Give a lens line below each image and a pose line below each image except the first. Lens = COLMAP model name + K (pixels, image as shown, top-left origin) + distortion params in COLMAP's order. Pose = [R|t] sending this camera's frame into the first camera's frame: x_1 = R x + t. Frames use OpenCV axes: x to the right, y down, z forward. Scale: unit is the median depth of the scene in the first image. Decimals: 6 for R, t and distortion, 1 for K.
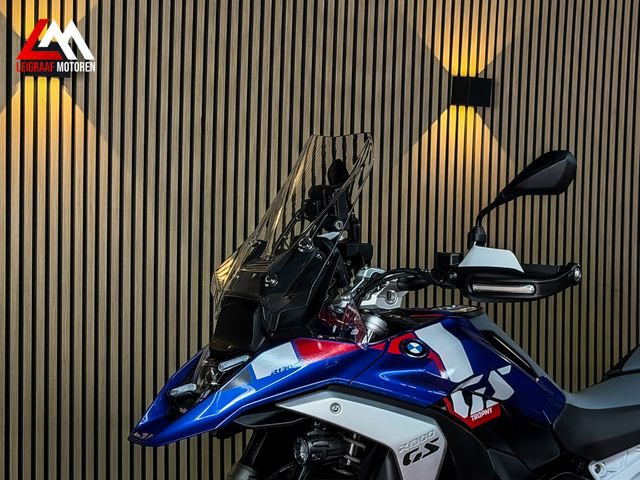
lens RADIAL K [[1442.7, 0, 321.9], [0, 1442.7, 257.6], [0, 0, 1]] dist [0.142328, 0.000000]
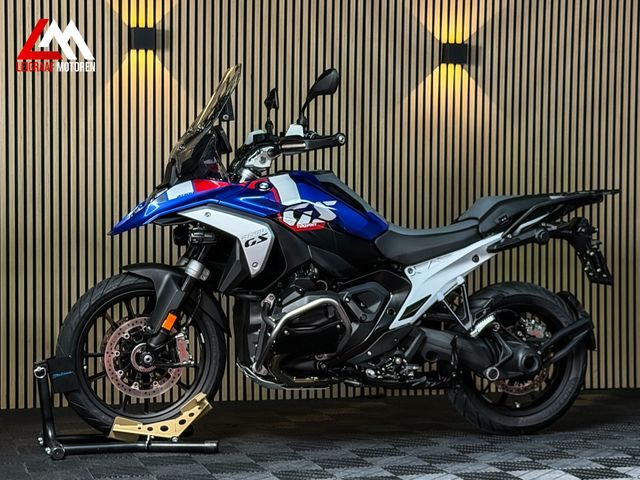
lens RADIAL K [[1442.7, 0, 323.6], [0, 1442.7, 246.5], [0, 0, 1]] dist [0.142328, 0.000000]
pose [[0.958435, 0.000382, -0.285309, 0.453250], [-0.006071, 0.999800, -0.019058, 0.121179], [0.285245, 0.019998, 0.958246, -0.469451]]
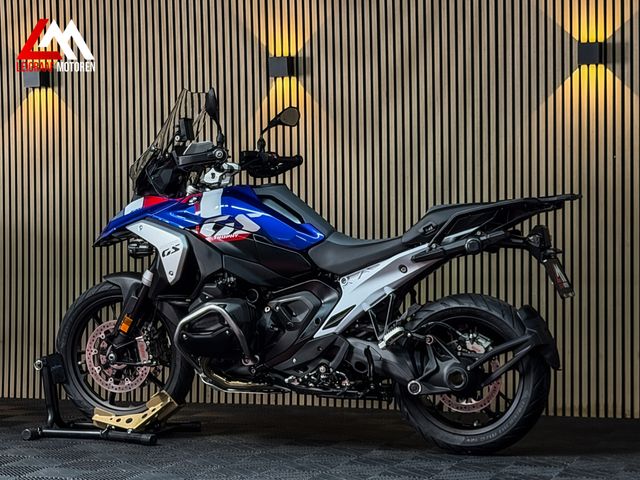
lens RADIAL K [[1442.7, 0, 324.7], [0, 1442.7, 242.9], [0, 0, 1]] dist [0.142328, 0.000000]
pose [[0.608407, -0.011841, -0.793537, 1.192113], [-0.018199, 0.999418, -0.028866, 0.121543], [0.793416, 0.032004, 0.607838, -0.006050]]
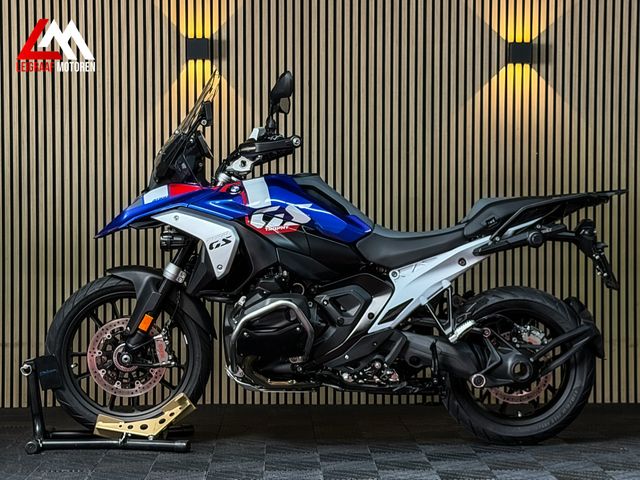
lens RADIAL K [[1442.7, 0, 323.7], [0, 1442.7, 244.0], [0, 0, 1]] dist [0.142328, 0.000000]
pose [[0.861278, -0.004632, -0.508113, 0.756810], [-0.010631, 0.999575, -0.027131, 0.126481], [0.508023, 0.028769, 0.860863, -0.334371]]
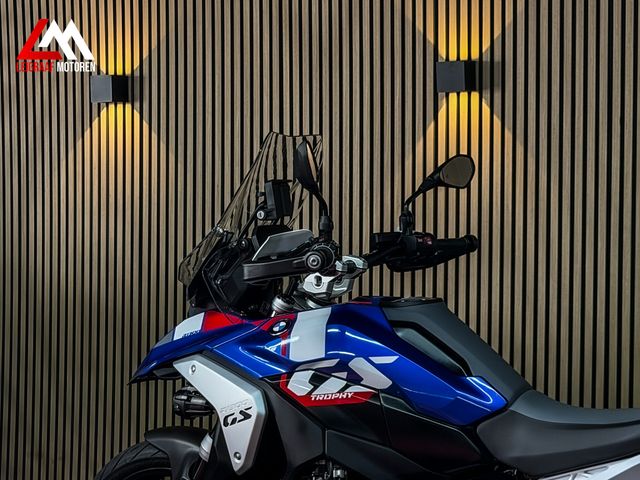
lens RADIAL K [[1442.7, 0, 325.7], [0, 1442.7, 264.4], [0, 0, 1]] dist [0.142328, 0.000000]
pose [[0.486253, 0.028823, -0.873342, 0.739761], [-0.038058, 0.999206, 0.011787, 0.000866], [0.872989, 0.027506, 0.486964, 0.356187]]
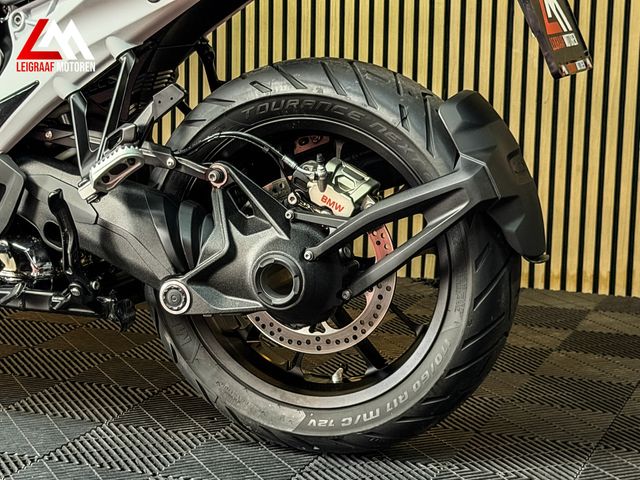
lens RADIAL K [[1442.7, 0, 335.2], [0, 1442.7, 239.0], [0, 0, 1]] dist [0.142328, 0.000000]
pose [[0.597804, 0.137262, -0.789804, 0.653515], [-0.035174, 0.988774, 0.145218, 0.115768], [0.800871, -0.059031, 0.595921, 0.583471]]
